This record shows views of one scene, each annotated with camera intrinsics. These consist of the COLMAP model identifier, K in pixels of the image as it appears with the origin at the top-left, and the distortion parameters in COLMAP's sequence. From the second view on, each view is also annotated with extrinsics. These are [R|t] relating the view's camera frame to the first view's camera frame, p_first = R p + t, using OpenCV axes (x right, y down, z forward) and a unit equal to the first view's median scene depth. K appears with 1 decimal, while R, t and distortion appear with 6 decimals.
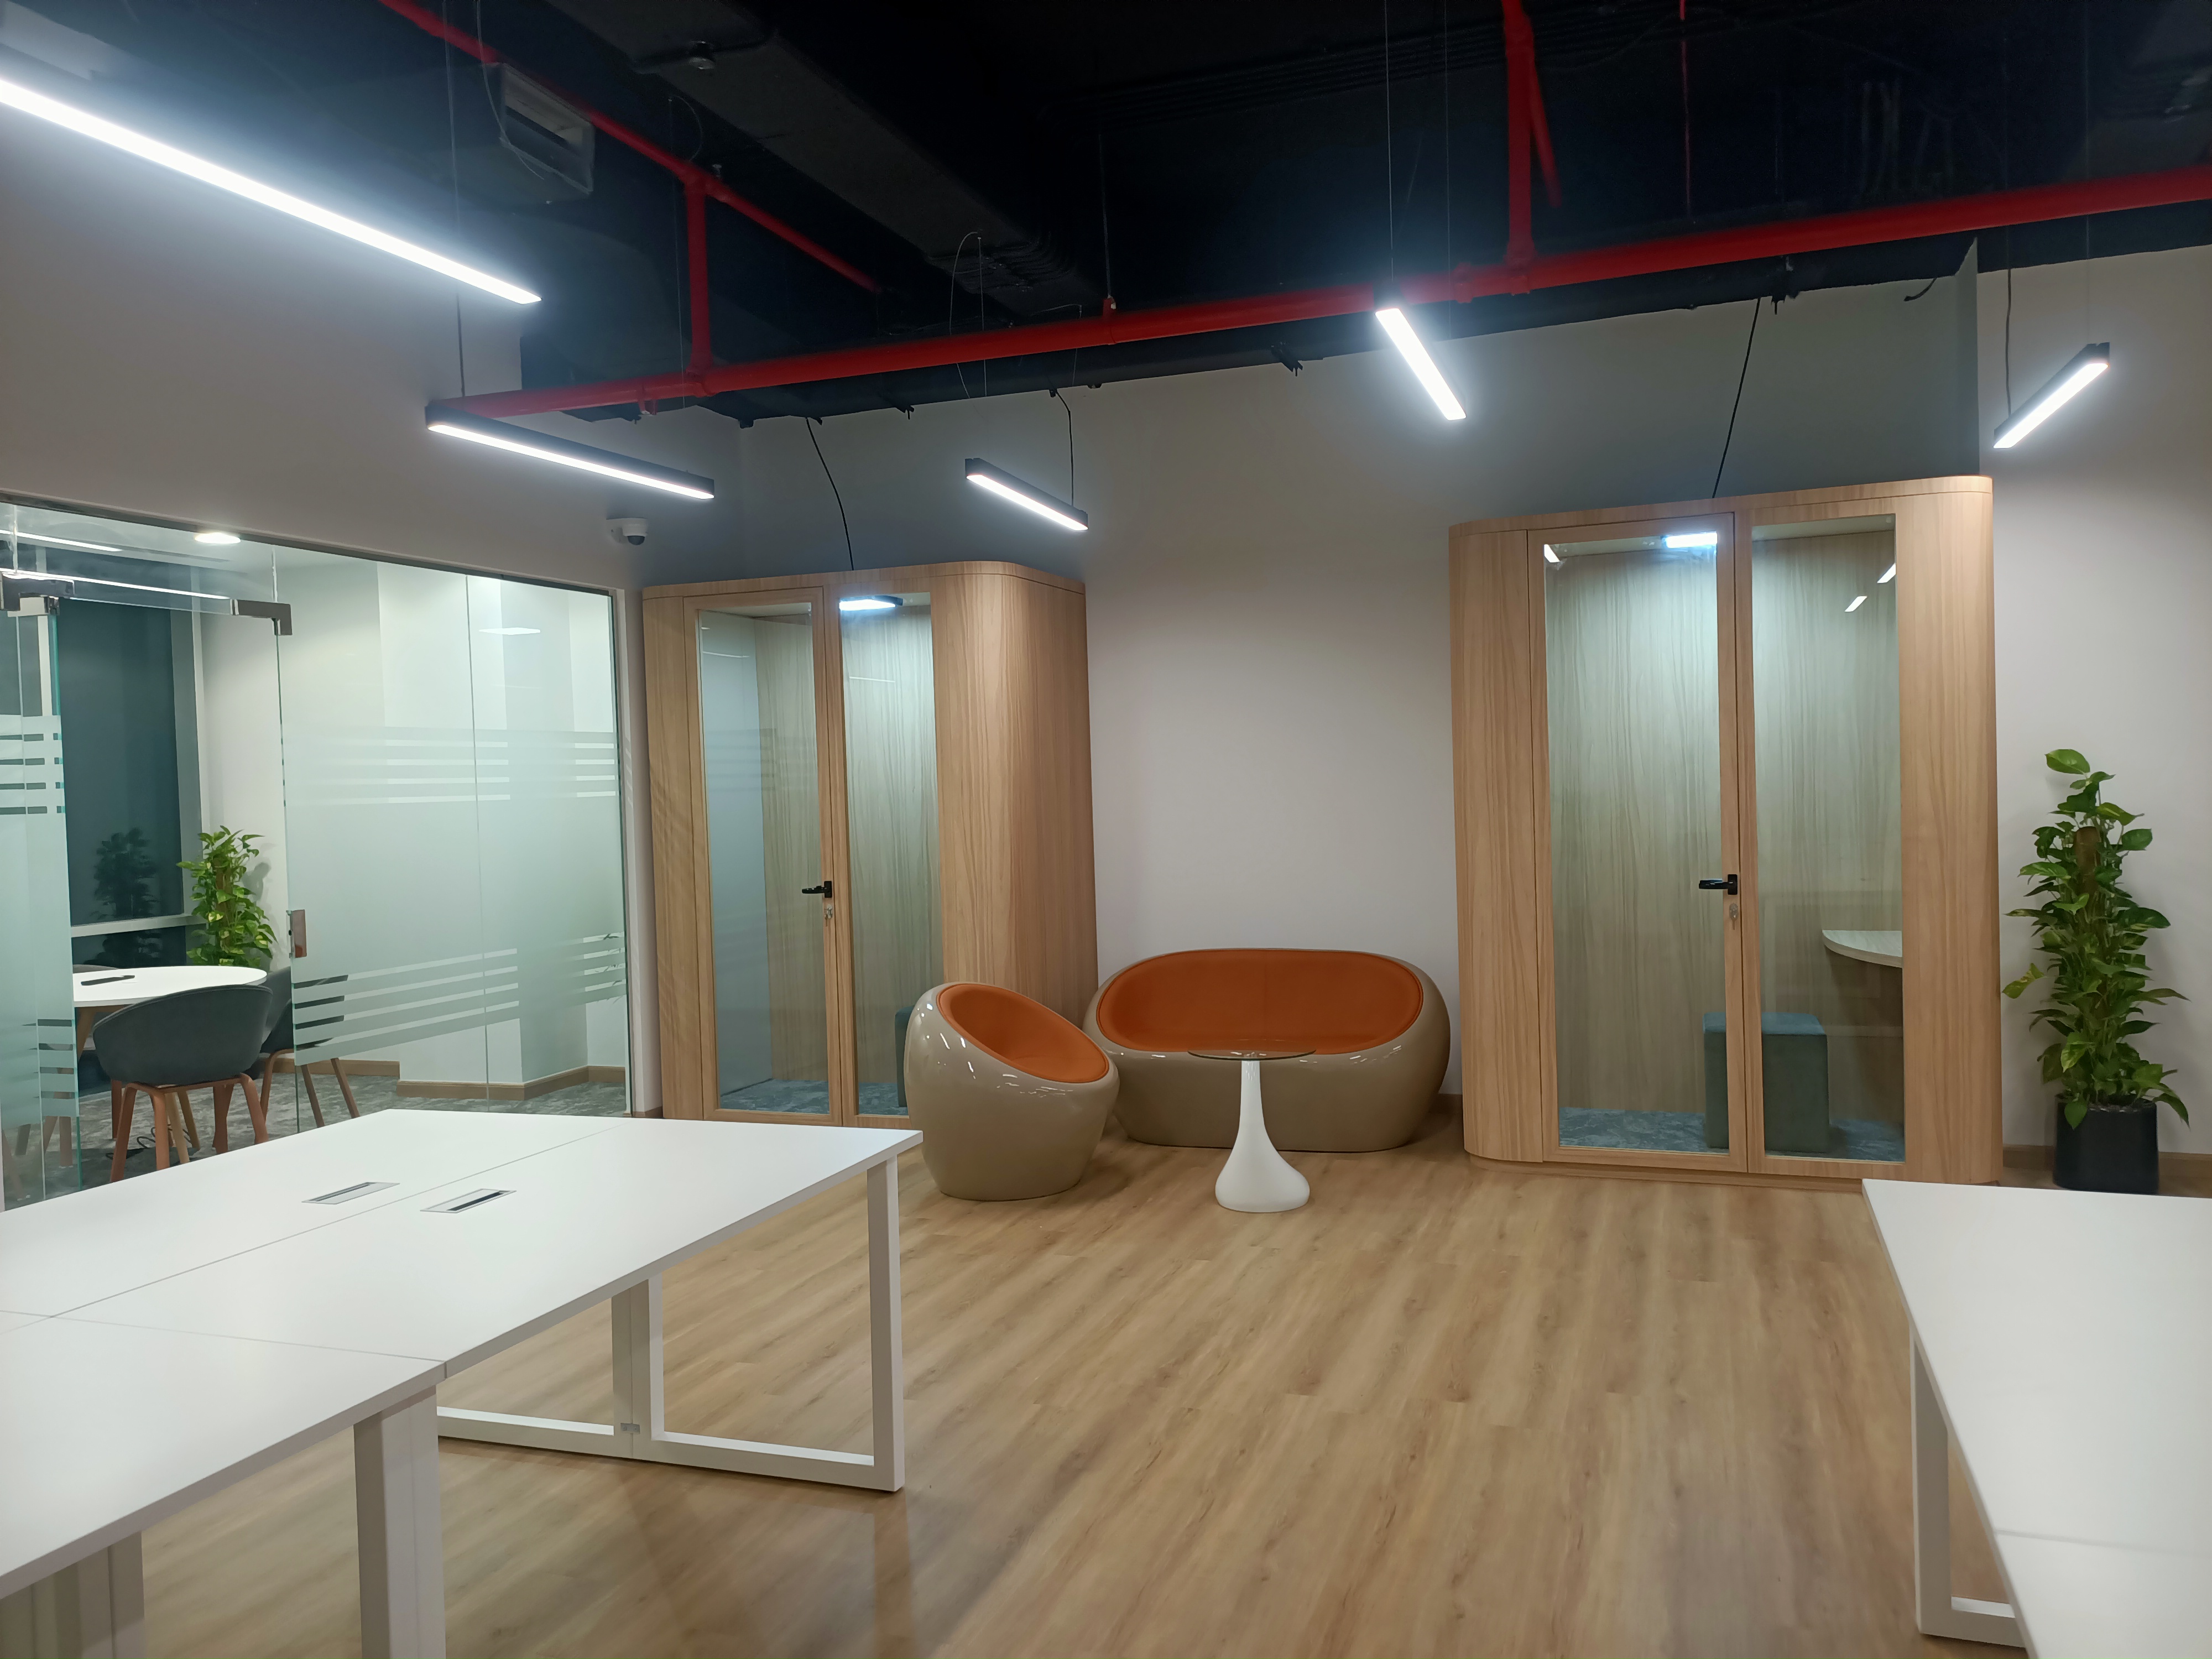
lens RADIAL K [[1614.0, 0, 1099.3], [0, 1614.0, 830.1], [0, 0, 1]] dist [0.052803, -0.009841]
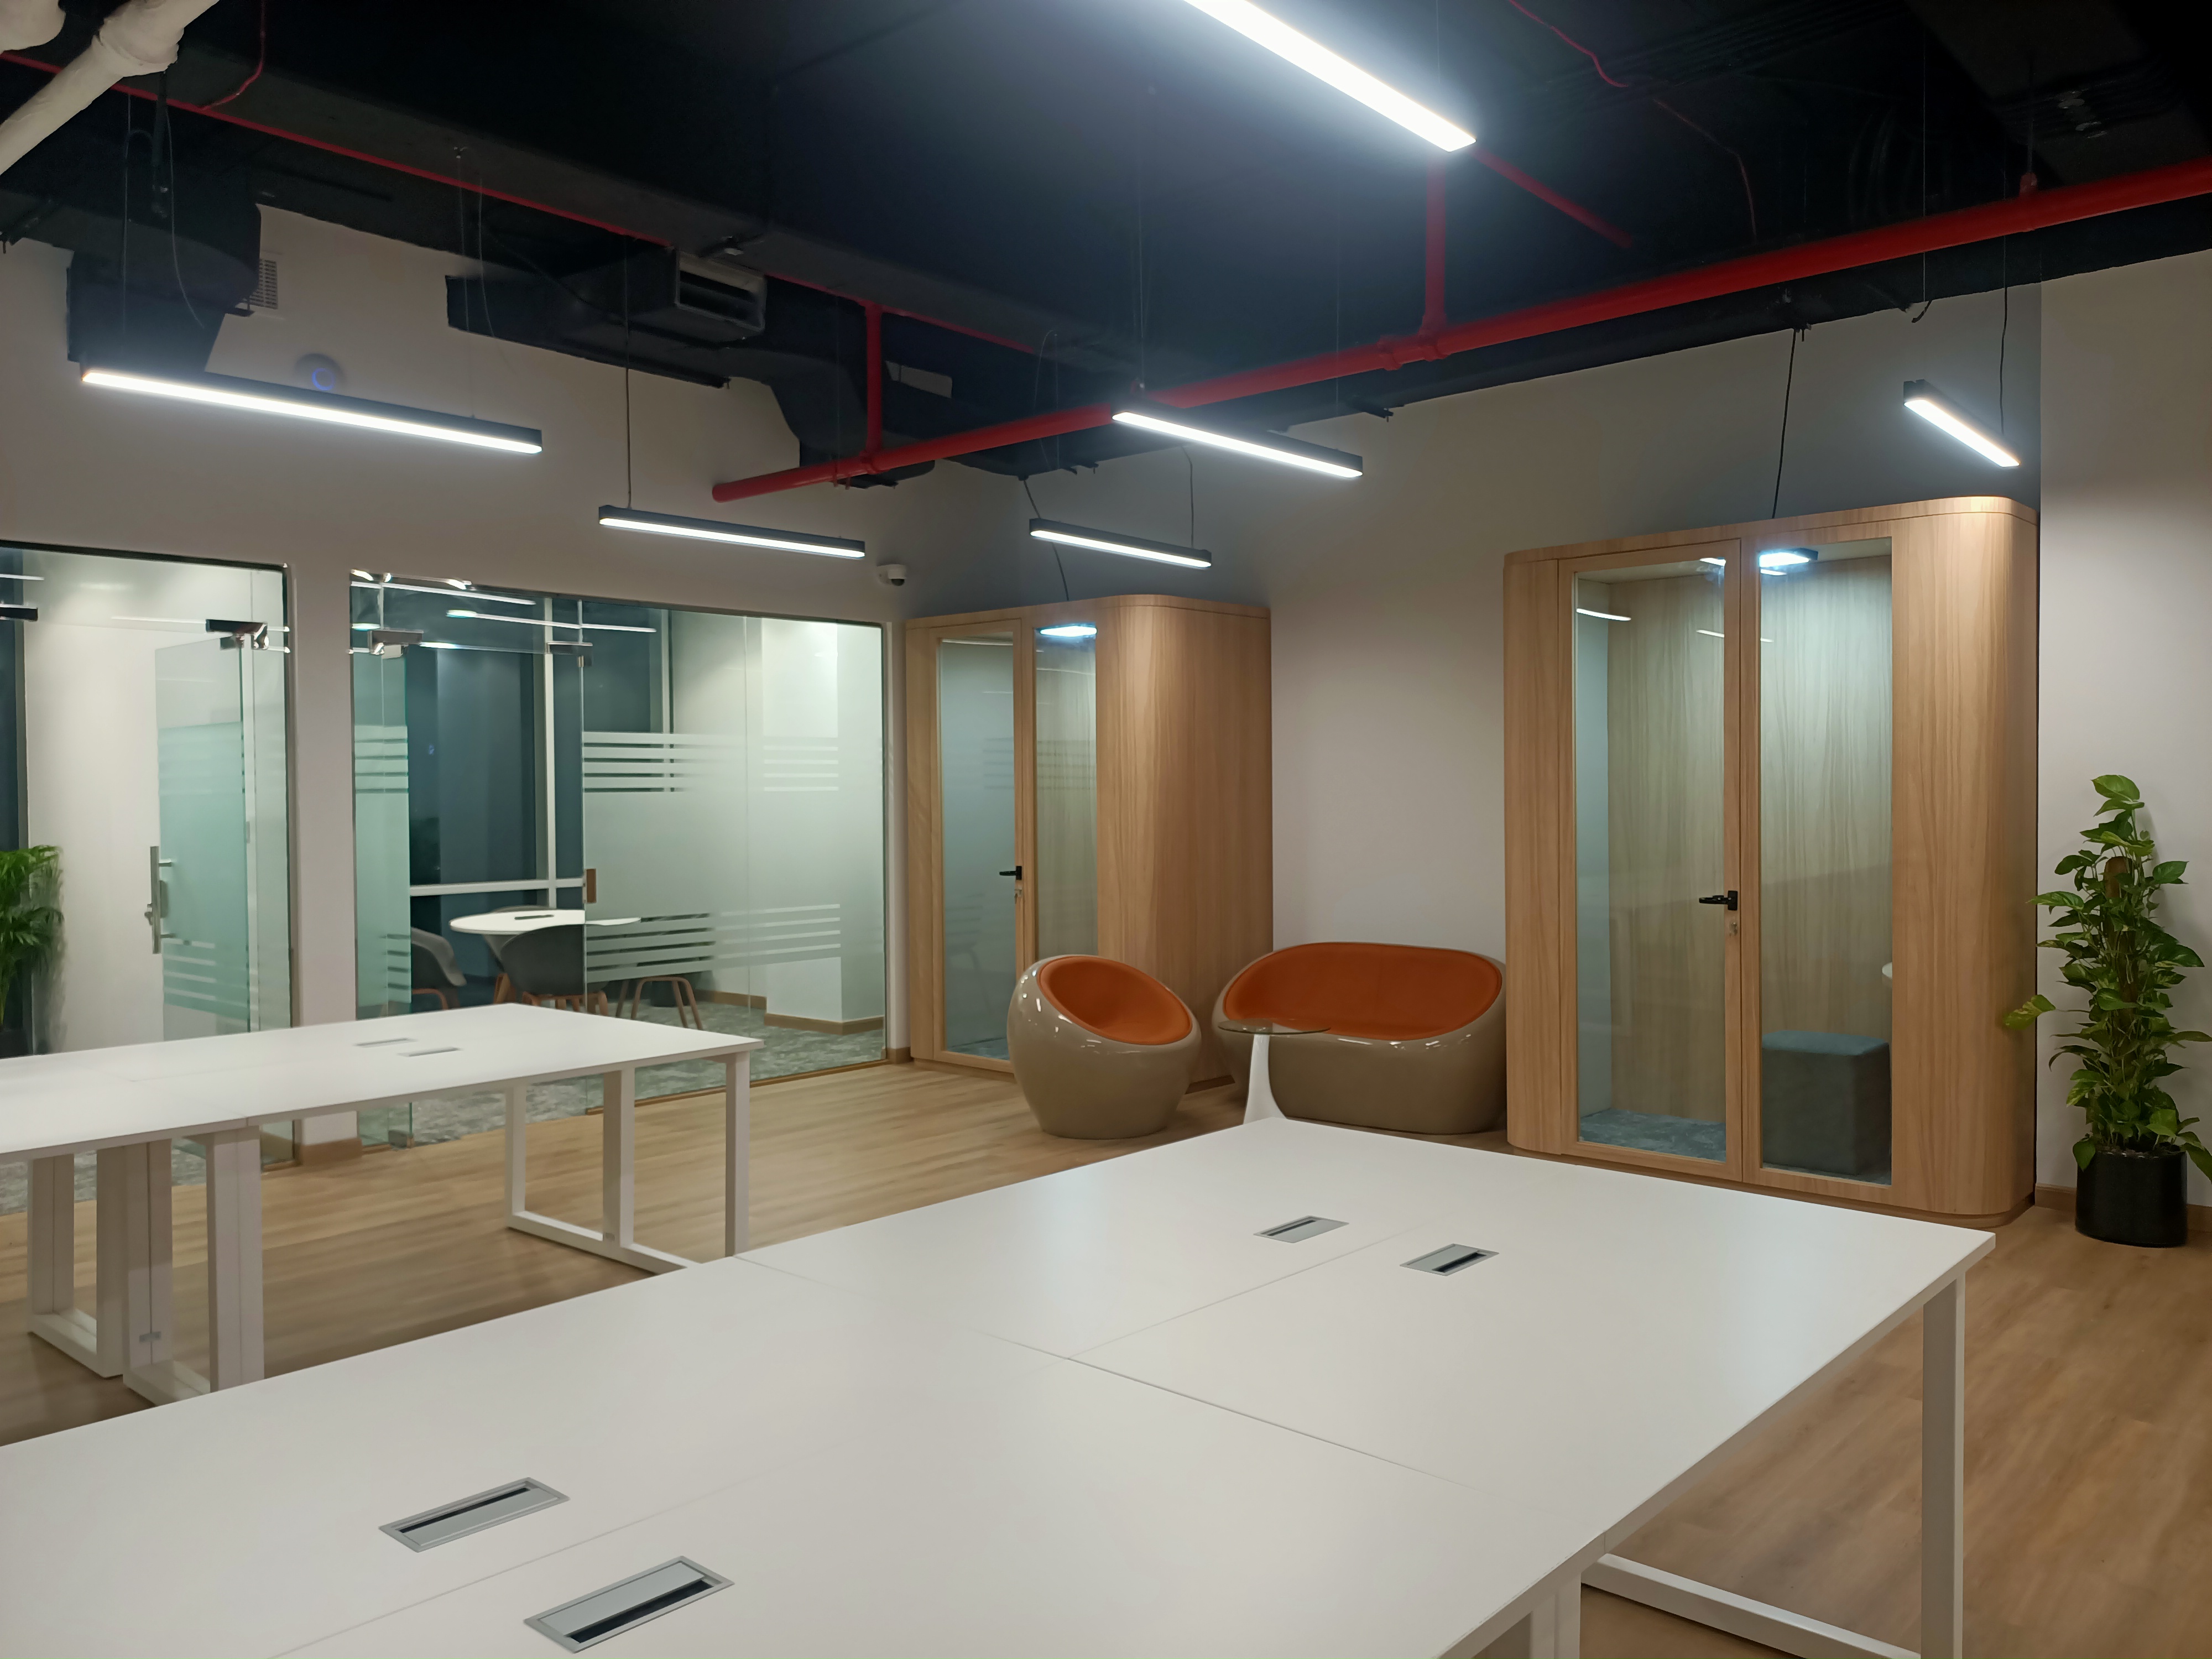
lens RADIAL K [[1614.0, 0, 1101.8], [0, 1614.0, 829.3], [0, 0, 1]] dist [0.052803, -0.009841]
pose [[0.931037, 0.031256, -0.363583, 0.397695], [-0.030992, 0.999498, 0.006560, -0.005970], [0.363605, 0.005161, 0.931539, -0.104836]]
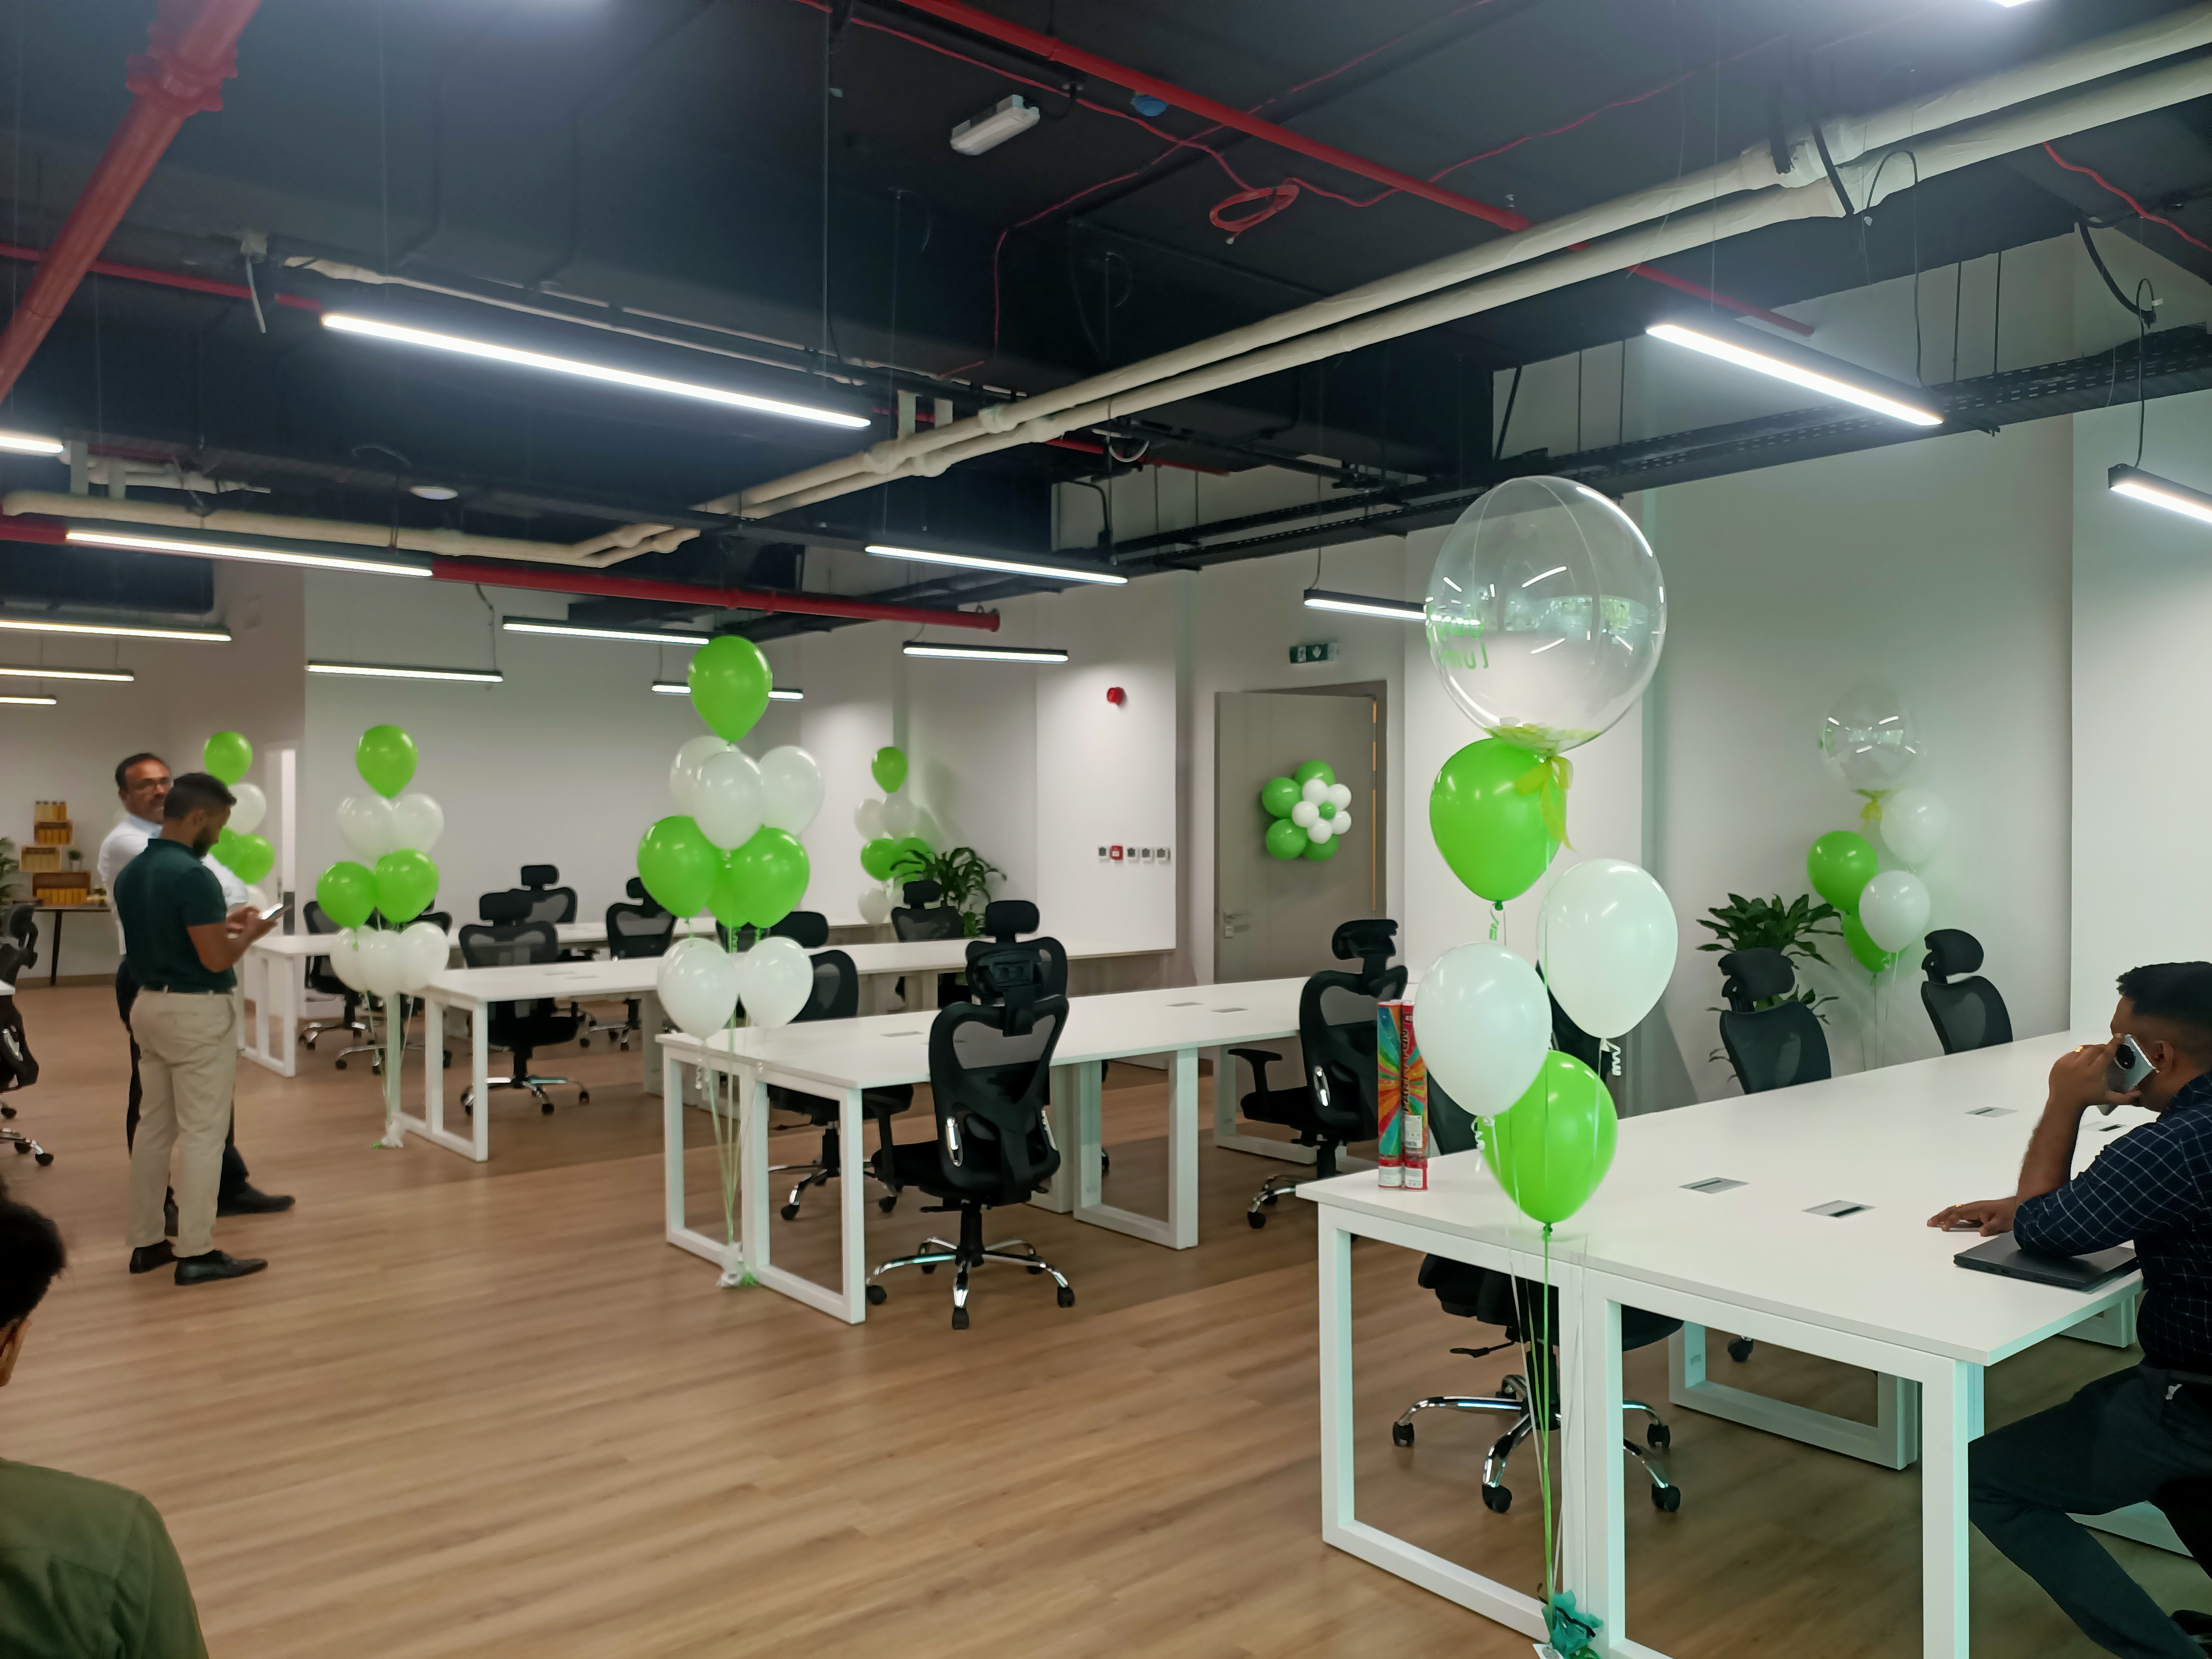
lens RADIAL K [[1614.0, 0, 1110.3], [0, 1614.0, 829.8], [0, 0, 1]] dist [0.052803, -0.009841]
pose [[-0.863291, 0.024180, 0.504128, -0.407494], [0.039964, 0.998990, 0.020522, -0.049197], [-0.503122, 0.037864, -0.863385, 1.489651]]
